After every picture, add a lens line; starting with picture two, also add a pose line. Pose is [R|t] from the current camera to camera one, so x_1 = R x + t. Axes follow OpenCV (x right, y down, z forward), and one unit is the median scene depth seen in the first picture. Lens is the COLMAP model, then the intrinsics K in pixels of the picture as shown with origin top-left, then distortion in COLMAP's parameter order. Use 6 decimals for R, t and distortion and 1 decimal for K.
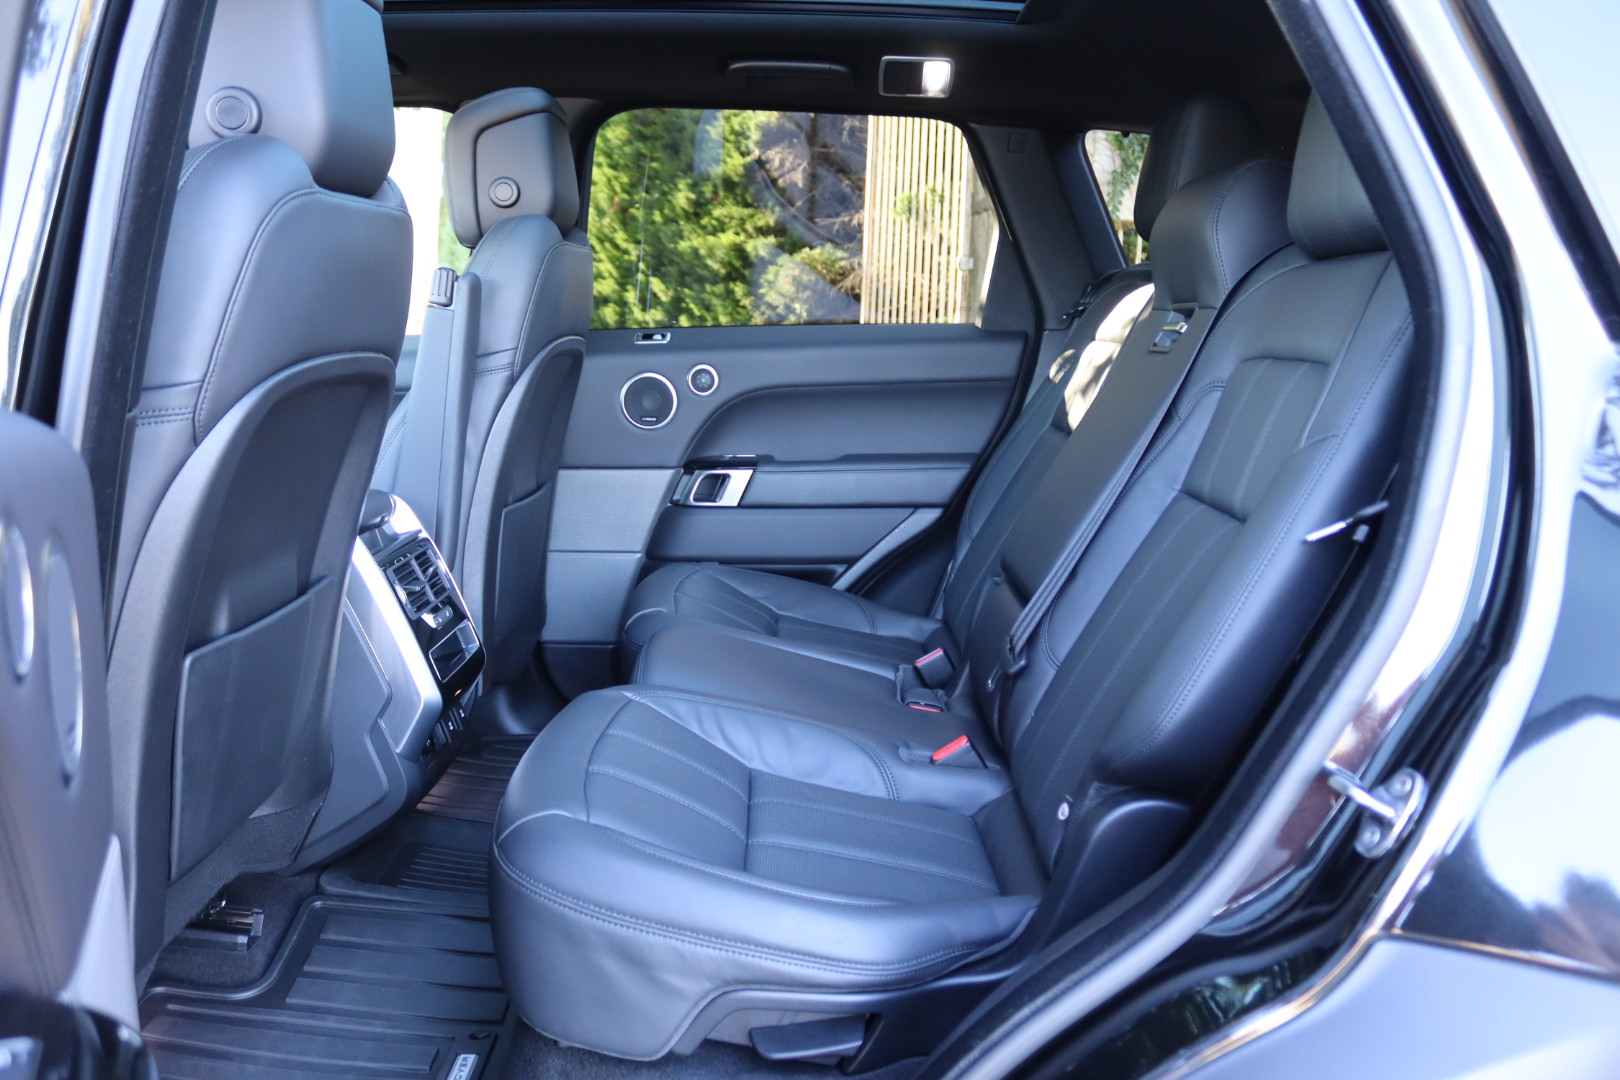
lens RADIAL K [[1352.9, 0, 814.7], [0, 1352.9, 558.1], [0, 0, 1]] dist [-0.162913, 0.142973]
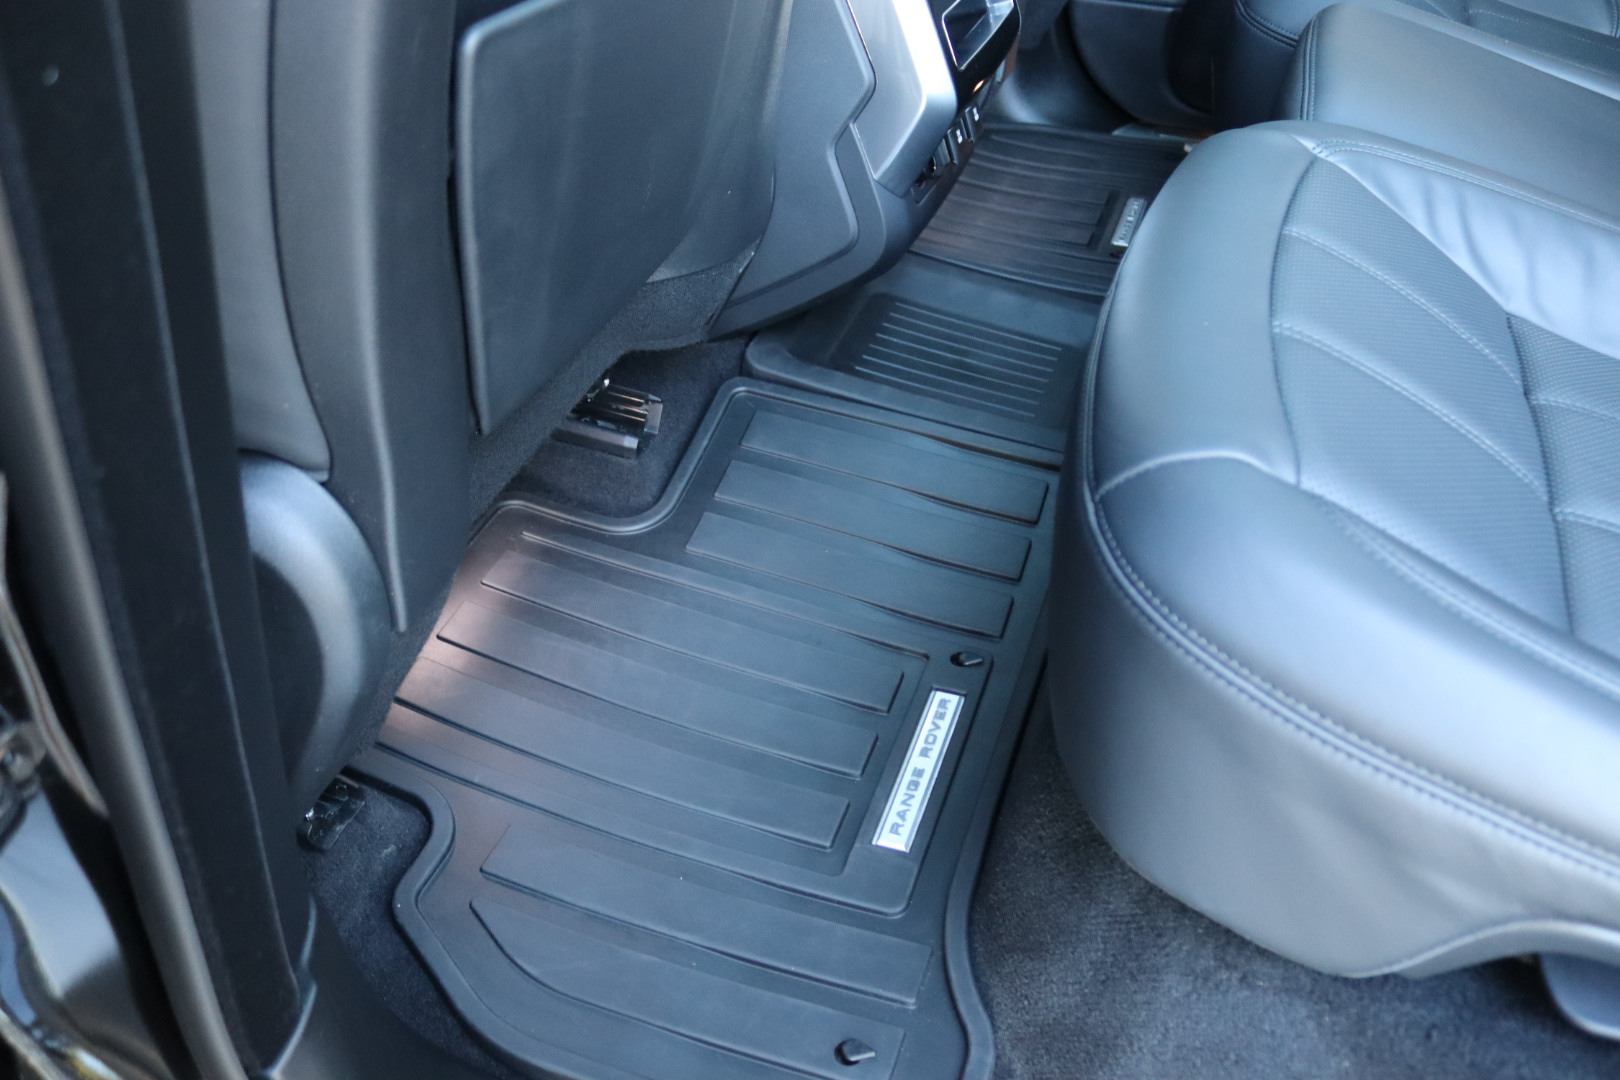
lens RADIAL K [[1352.9, 0, 814.7], [0, 1352.9, 558.1], [0, 0, 1]] dist [-0.162913, 0.142973]
pose [[0.943801, 0.197953, -0.264679, -0.132217], [-0.053050, 0.881153, 0.469846, 0.009672], [0.326230, -0.429400, 0.842134, 0.365270]]
